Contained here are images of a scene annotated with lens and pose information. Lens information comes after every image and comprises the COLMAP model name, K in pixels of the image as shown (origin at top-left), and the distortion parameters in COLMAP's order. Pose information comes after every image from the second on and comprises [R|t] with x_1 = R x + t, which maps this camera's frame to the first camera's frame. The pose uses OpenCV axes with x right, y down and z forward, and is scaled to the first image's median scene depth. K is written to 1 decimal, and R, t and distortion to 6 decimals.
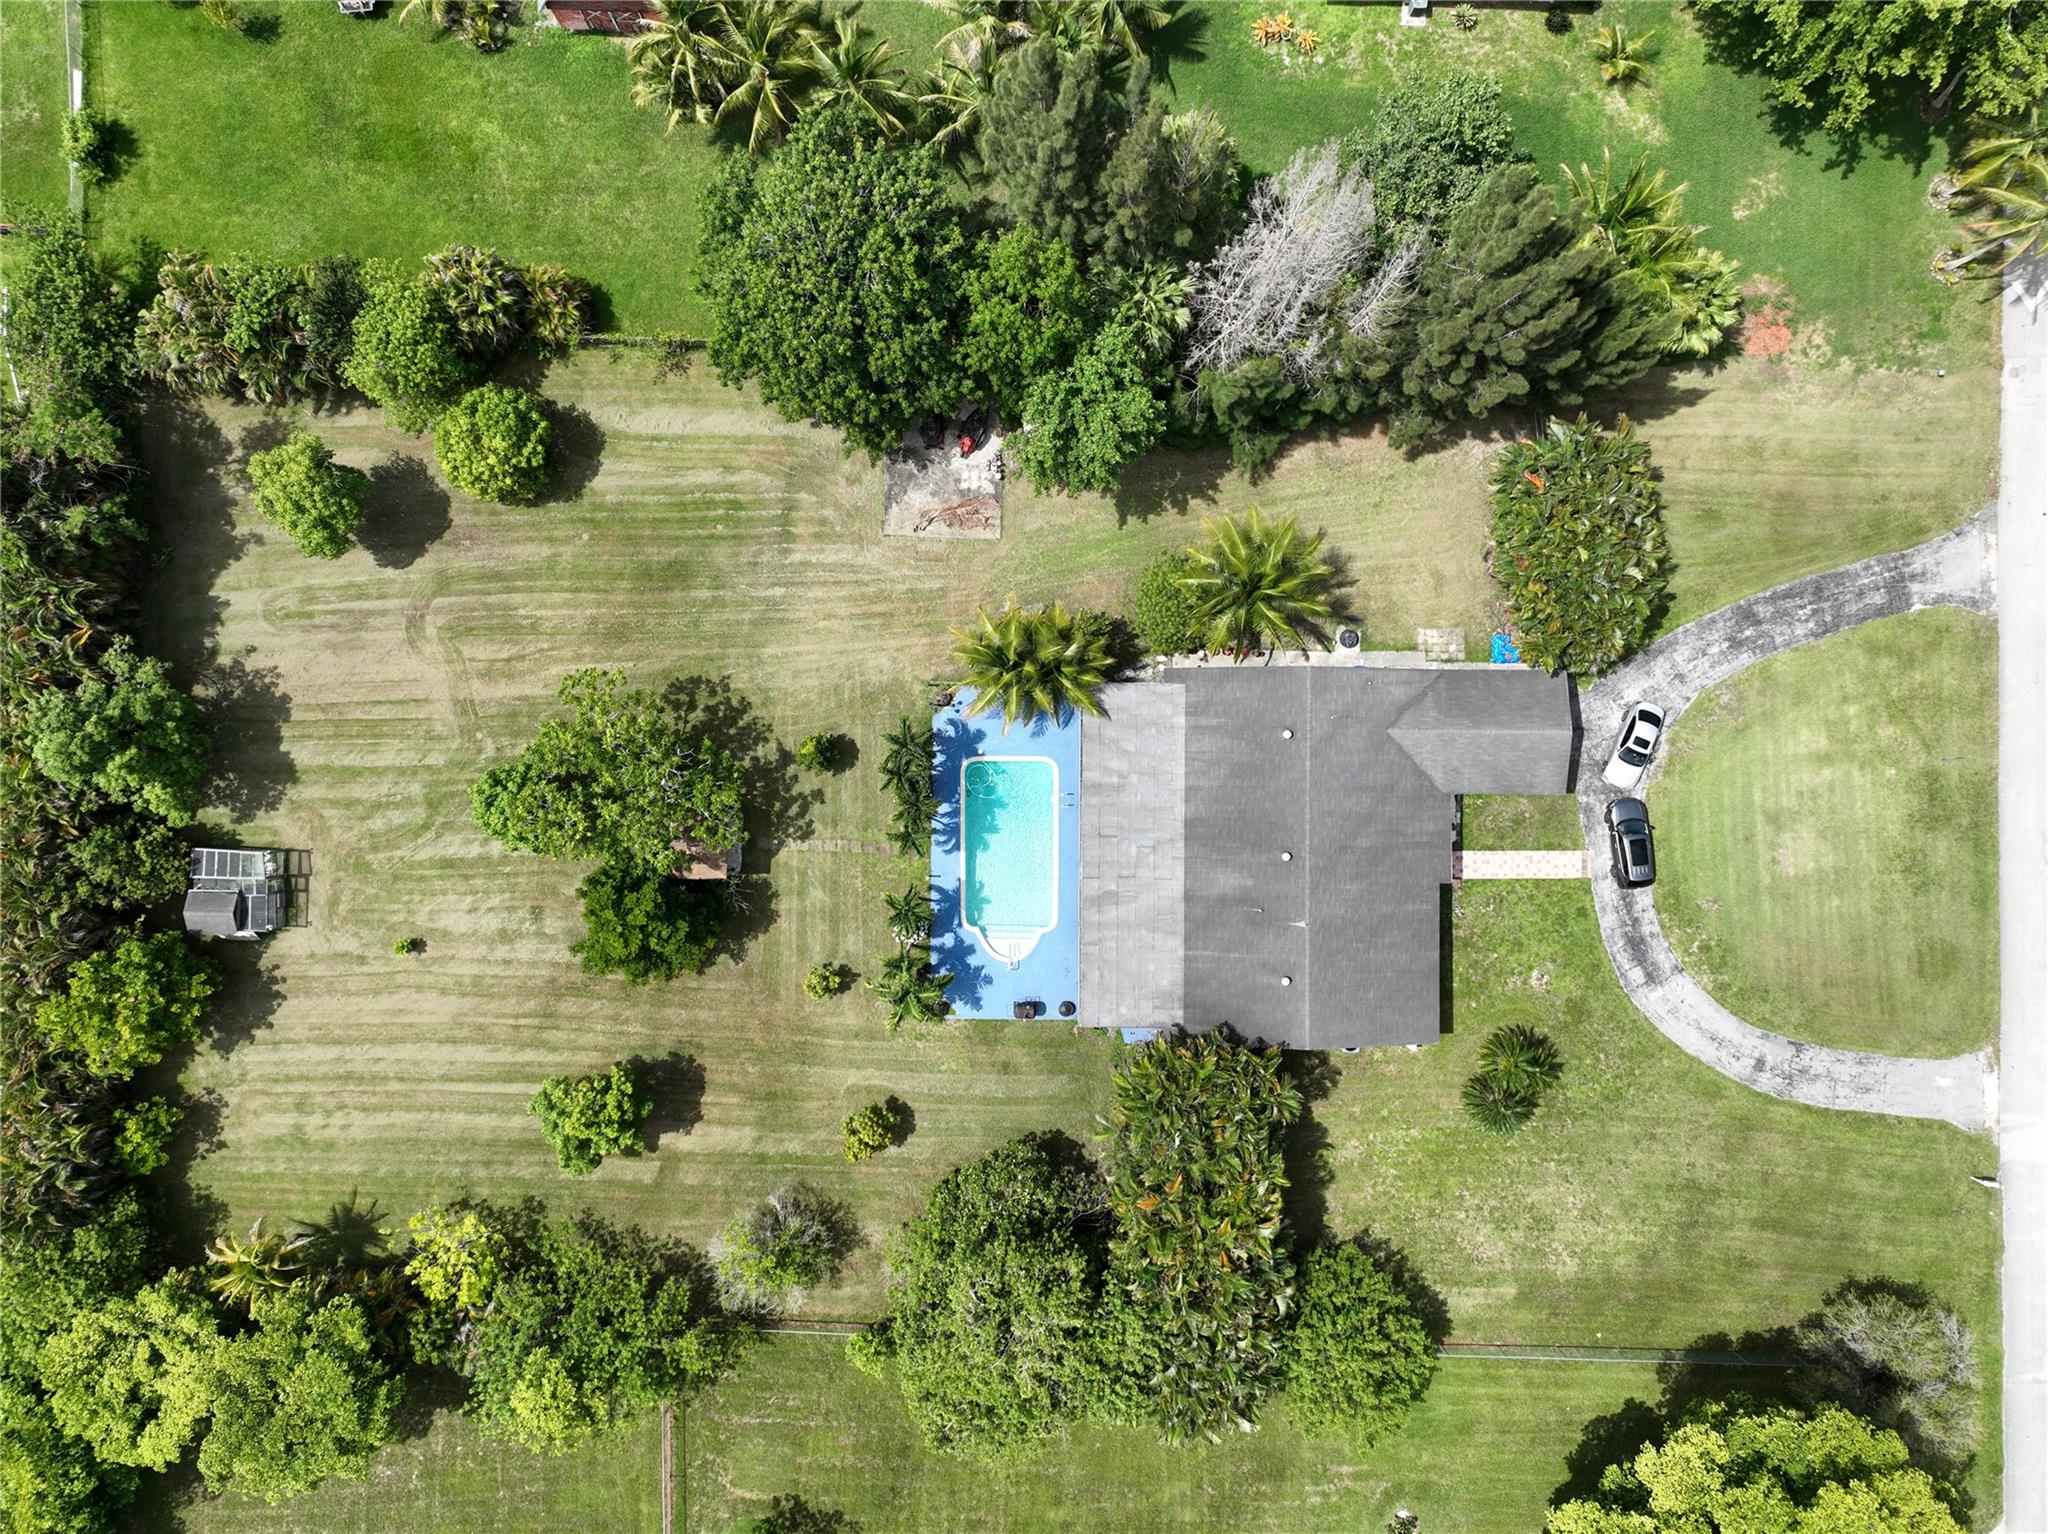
lens RADIAL K [[1492.4, 0, 1024.0], [0, 1492.4, 767.0], [0, 0, 1]] dist [-0.012727, 0.032469]
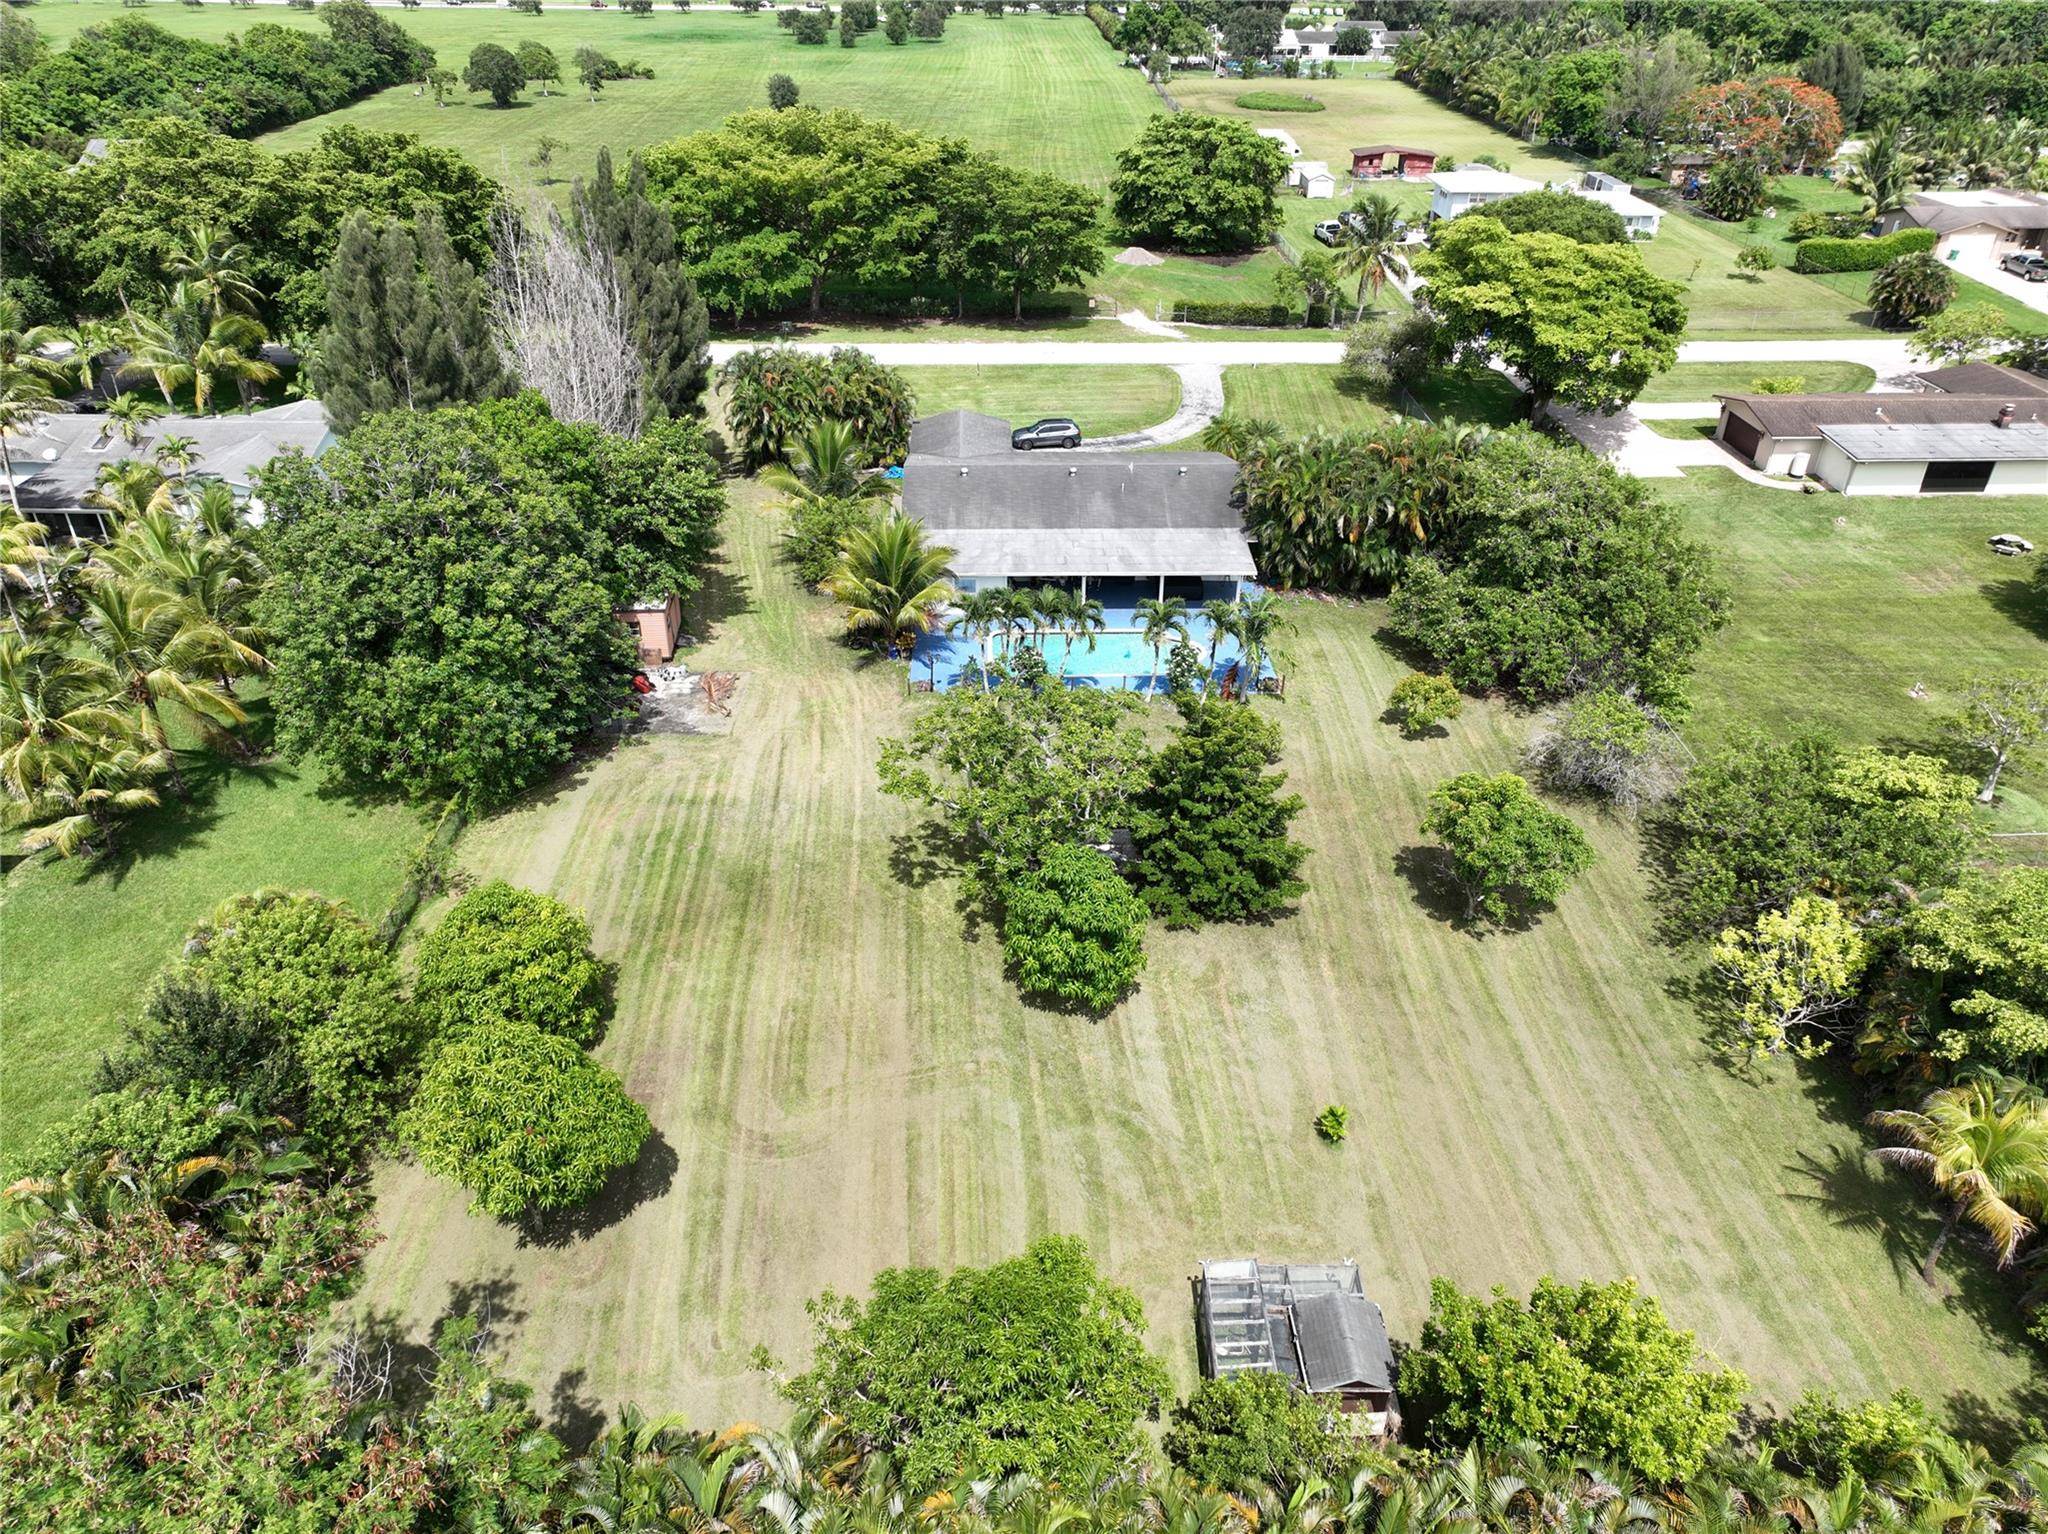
lens RADIAL K [[1492.4, 0, 1024.0], [0, 1492.4, 767.0], [0, 0, 1]] dist [-0.012727, 0.032469]
pose [[-0.039832, -0.496365, 0.867200, -0.860326], [0.999150, -0.010550, 0.039854, -0.022788], [-0.010633, 0.868050, 0.496363, 0.598219]]
